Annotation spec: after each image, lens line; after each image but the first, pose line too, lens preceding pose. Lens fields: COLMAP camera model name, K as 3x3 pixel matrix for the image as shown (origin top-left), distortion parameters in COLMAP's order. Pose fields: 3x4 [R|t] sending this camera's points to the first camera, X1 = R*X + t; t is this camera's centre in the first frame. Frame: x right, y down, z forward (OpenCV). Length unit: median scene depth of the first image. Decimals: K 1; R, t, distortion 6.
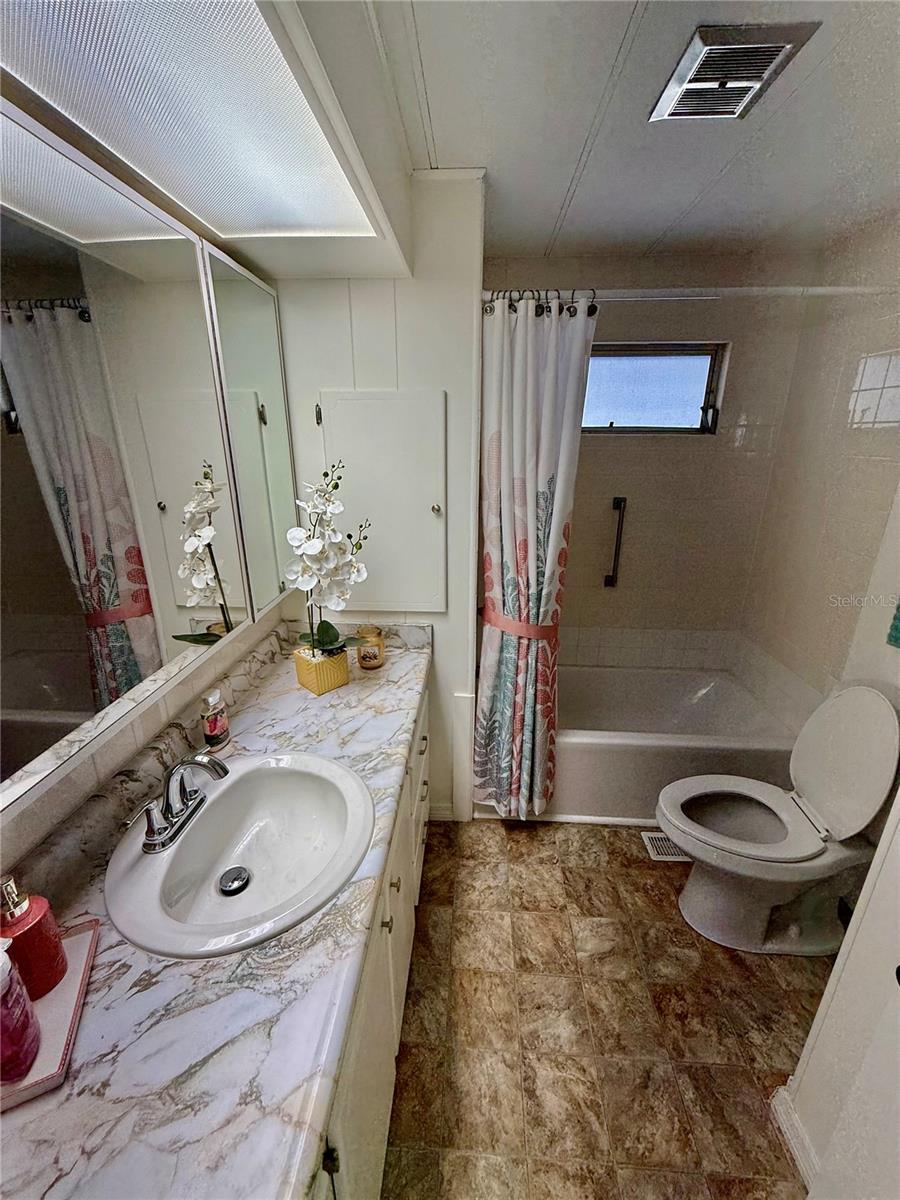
lens RADIAL K [[476.2, 0, 447.5], [0, 476.2, 597.1], [0, 0, 1]] dist [0.006382, -0.000781]
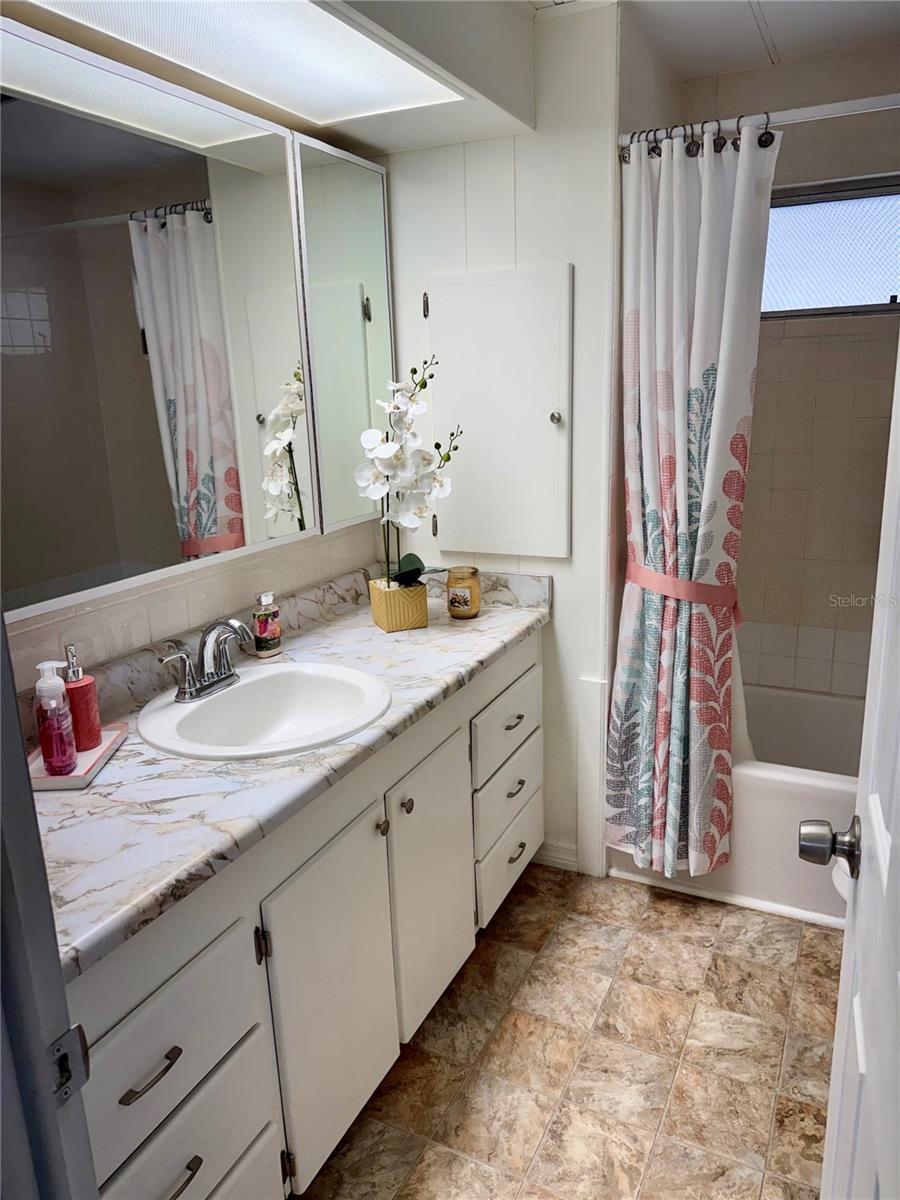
lens RADIAL K [[840.1, 0, 458.1], [0, 840.1, 599.7], [0, 0, 1]] dist [0.066113, -0.074139]
pose [[0.923912, 0.068920, -0.376347, 0.371707], [-0.093136, 0.994566, -0.046510, 0.192183], [0.371096, 0.078023, 0.925311, -0.307794]]
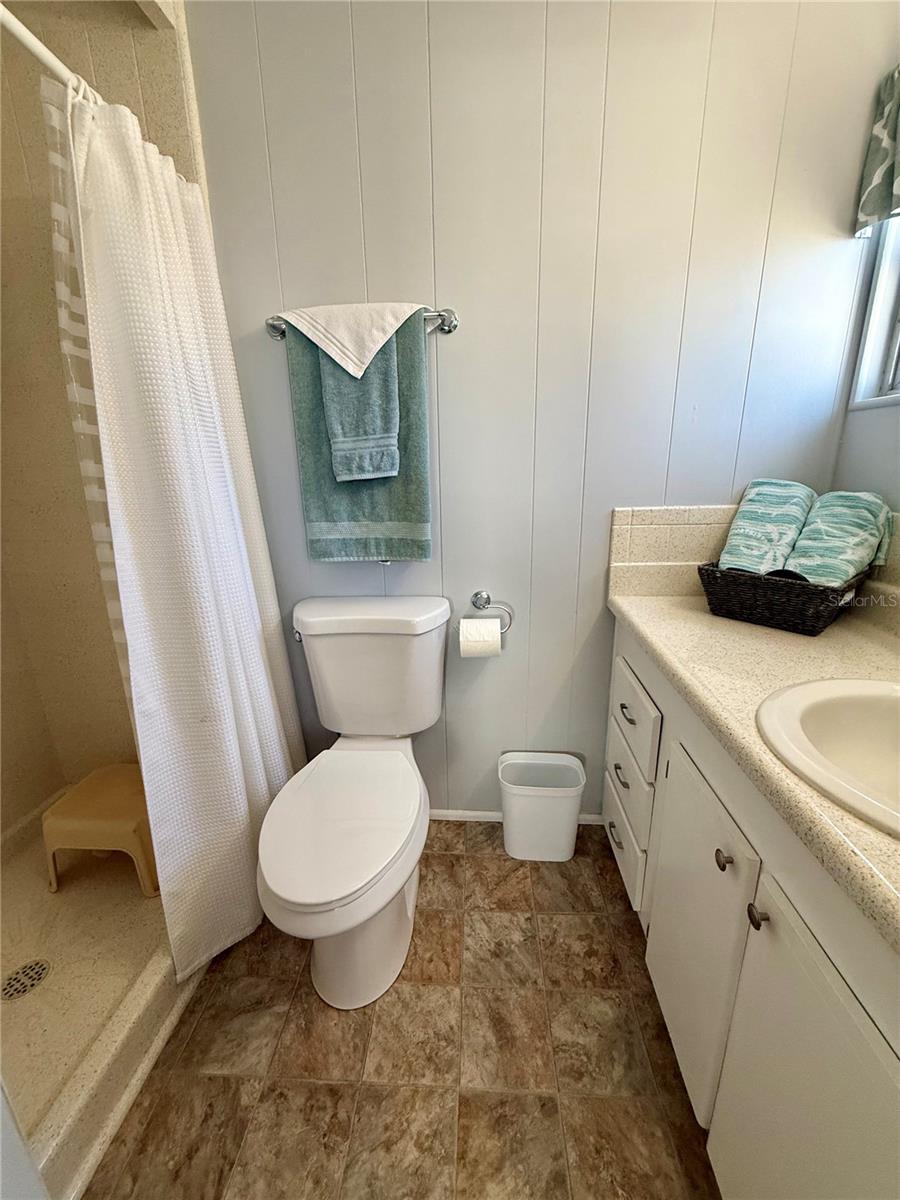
lens RADIAL K [[476.2, 0, 451.5], [0, 476.2, 602.4], [0, 0, 1]] dist [0.006382, -0.000781]
pose [[-0.999752, 0.020624, -0.008427, 0.014568], [0.012291, 0.826050, 0.563463, -0.164810], [0.018582, 0.563220, -0.826098, 1.214325]]
